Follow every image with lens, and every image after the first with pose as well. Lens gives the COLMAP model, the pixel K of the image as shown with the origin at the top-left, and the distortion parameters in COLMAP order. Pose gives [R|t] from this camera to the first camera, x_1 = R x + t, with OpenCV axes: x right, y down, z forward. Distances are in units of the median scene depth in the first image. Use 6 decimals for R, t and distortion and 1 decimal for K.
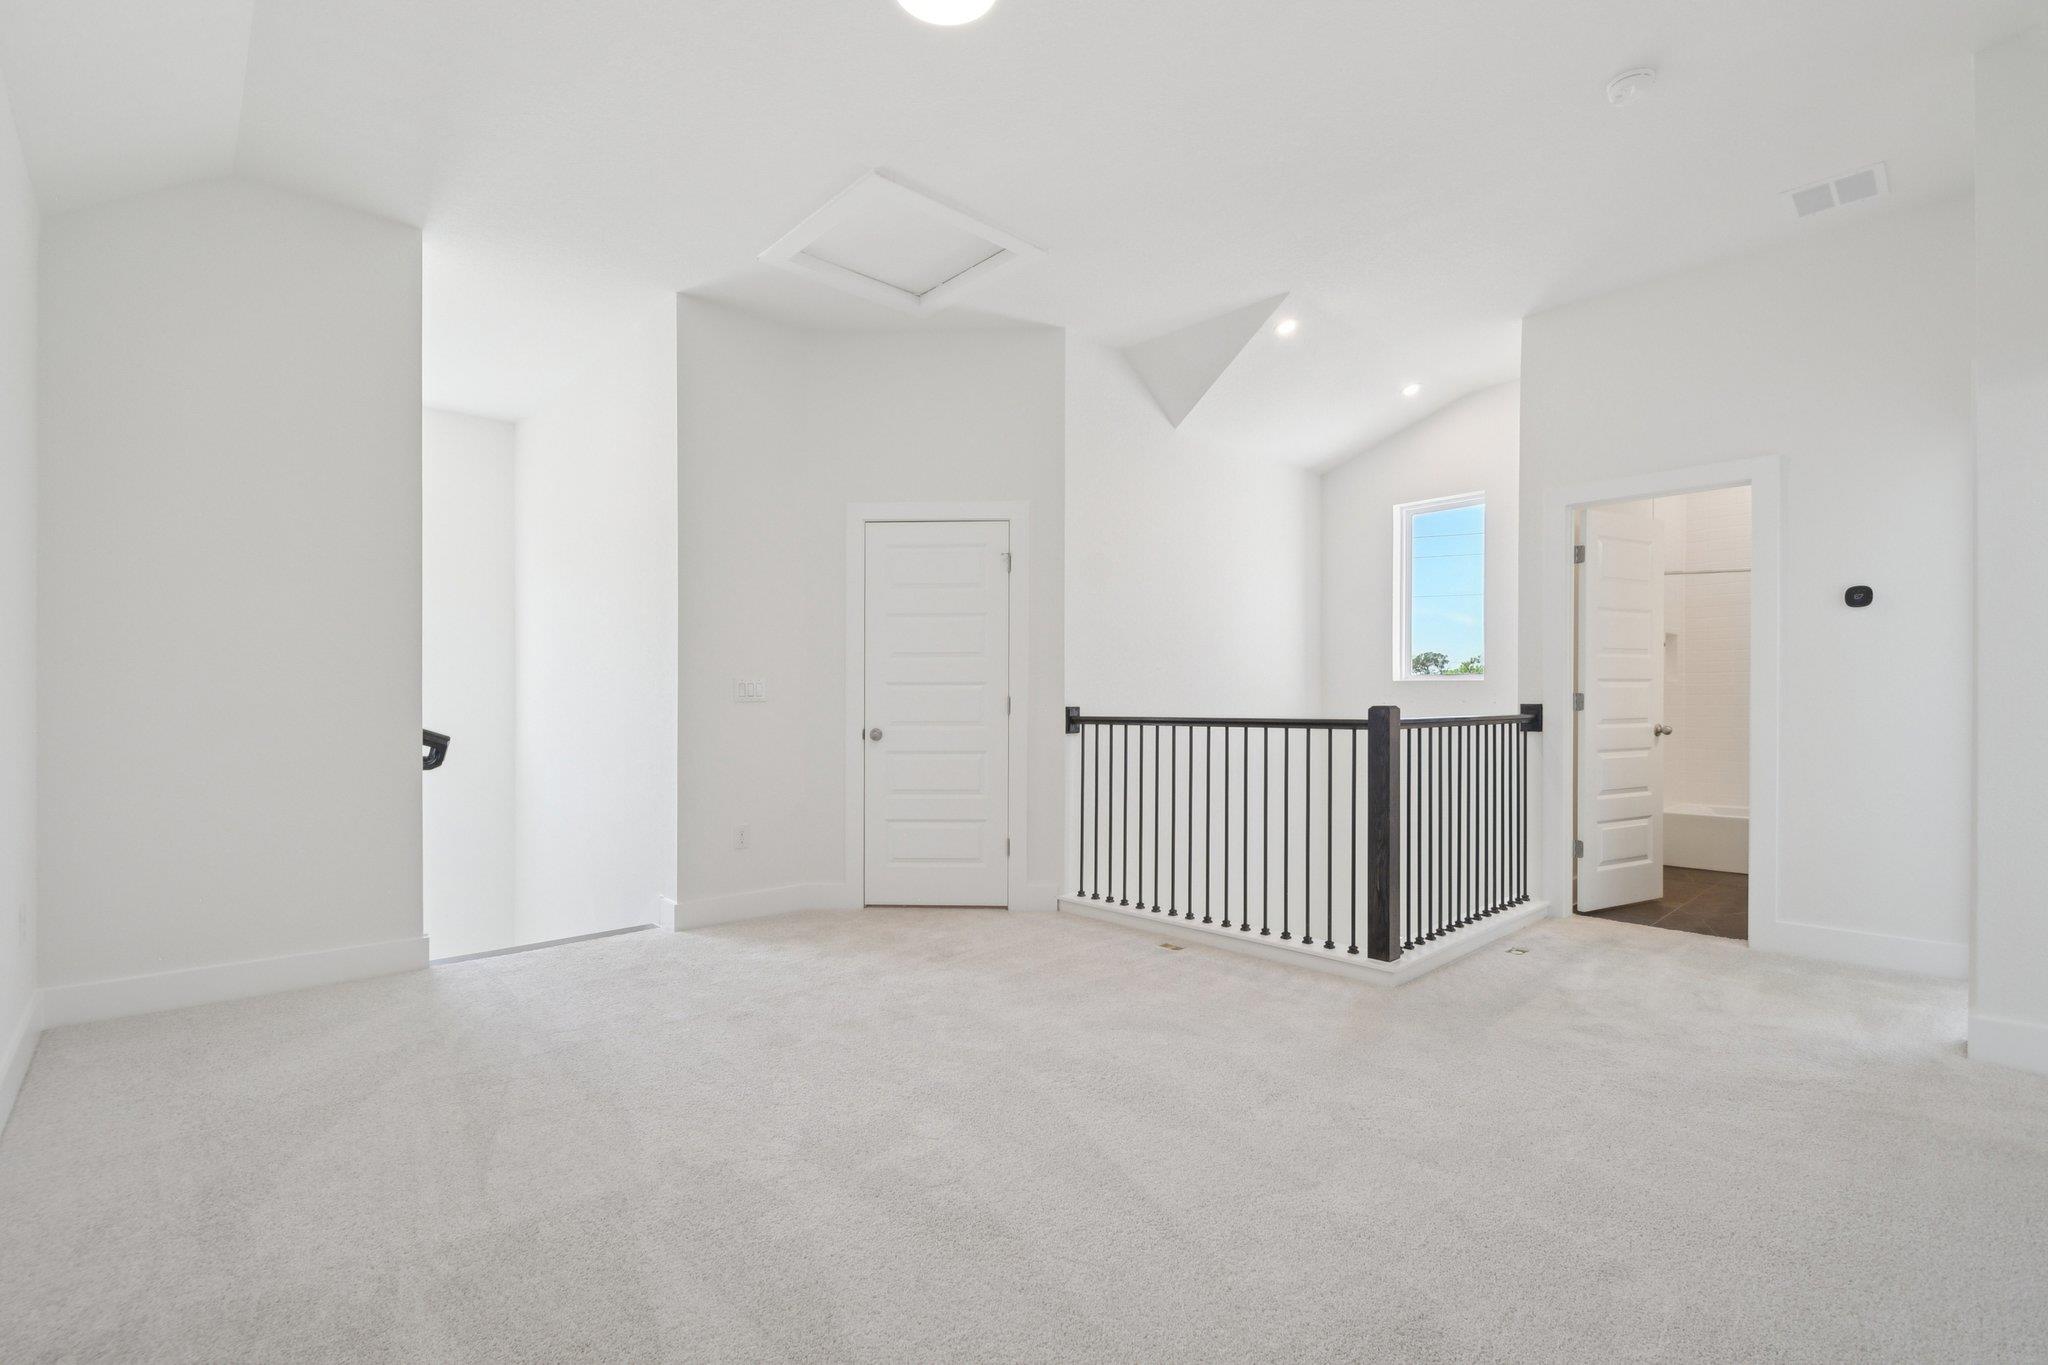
lens RADIAL K [[905.8, 0, 1019.8], [0, 905.8, 711.0], [0, 0, 1]] dist [0.018337, -0.014226]
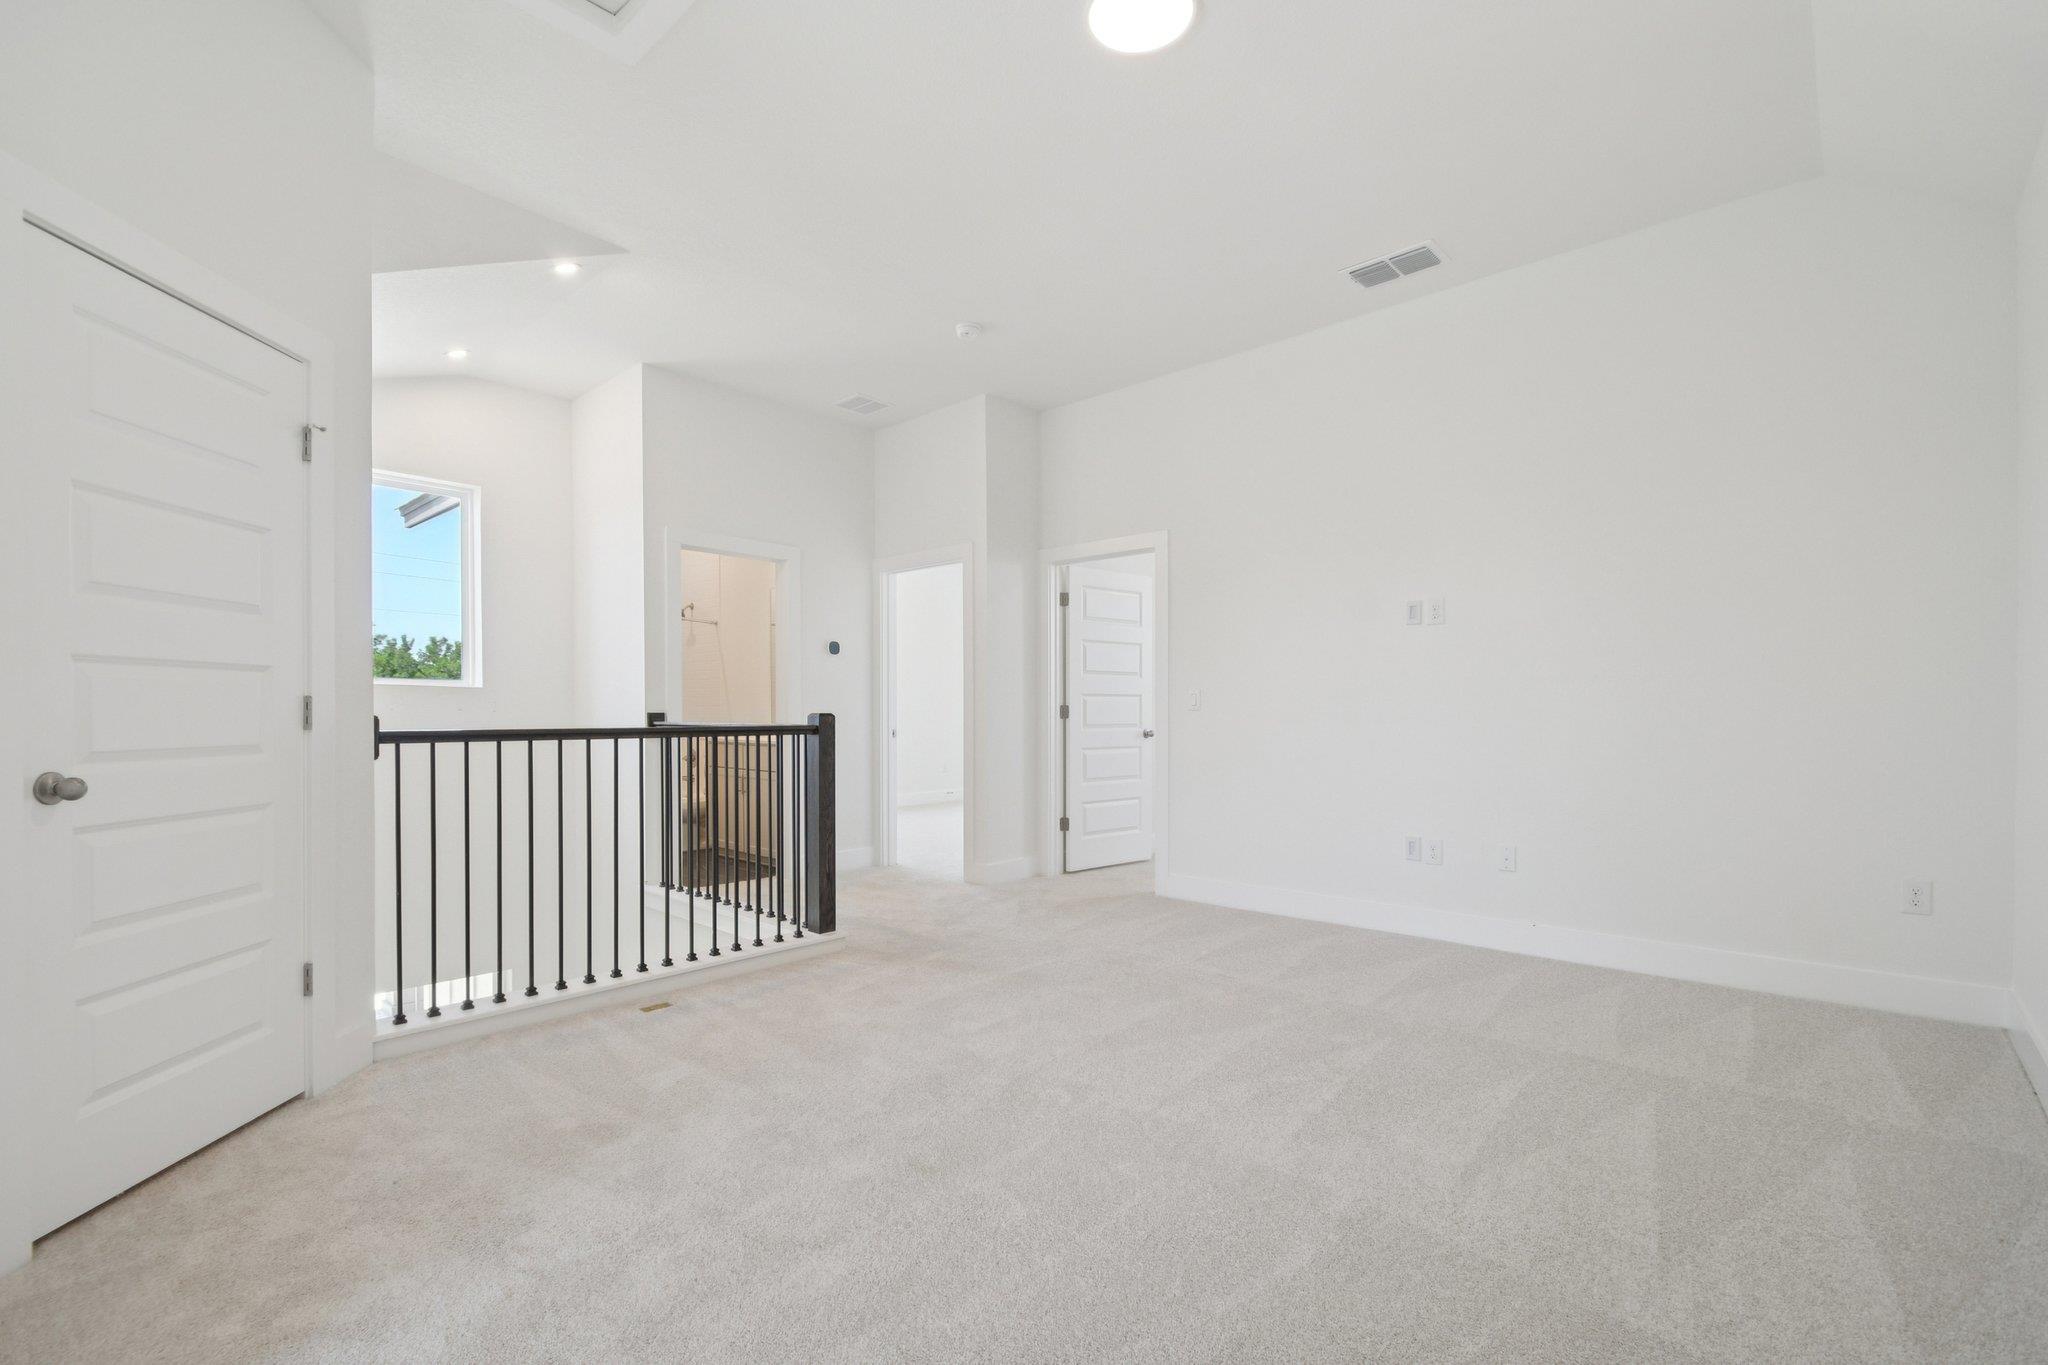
lens RADIAL K [[901.2, 0, 1014.5], [0, 901.2, 730.0], [0, 0, 1]] dist [0.016462, -0.013550]
pose [[-0.070650, -0.014645, 0.997394, -0.608993], [0.006781, 0.999862, 0.015161, -0.000693], [-0.997478, 0.007834, -0.070541, 0.667519]]
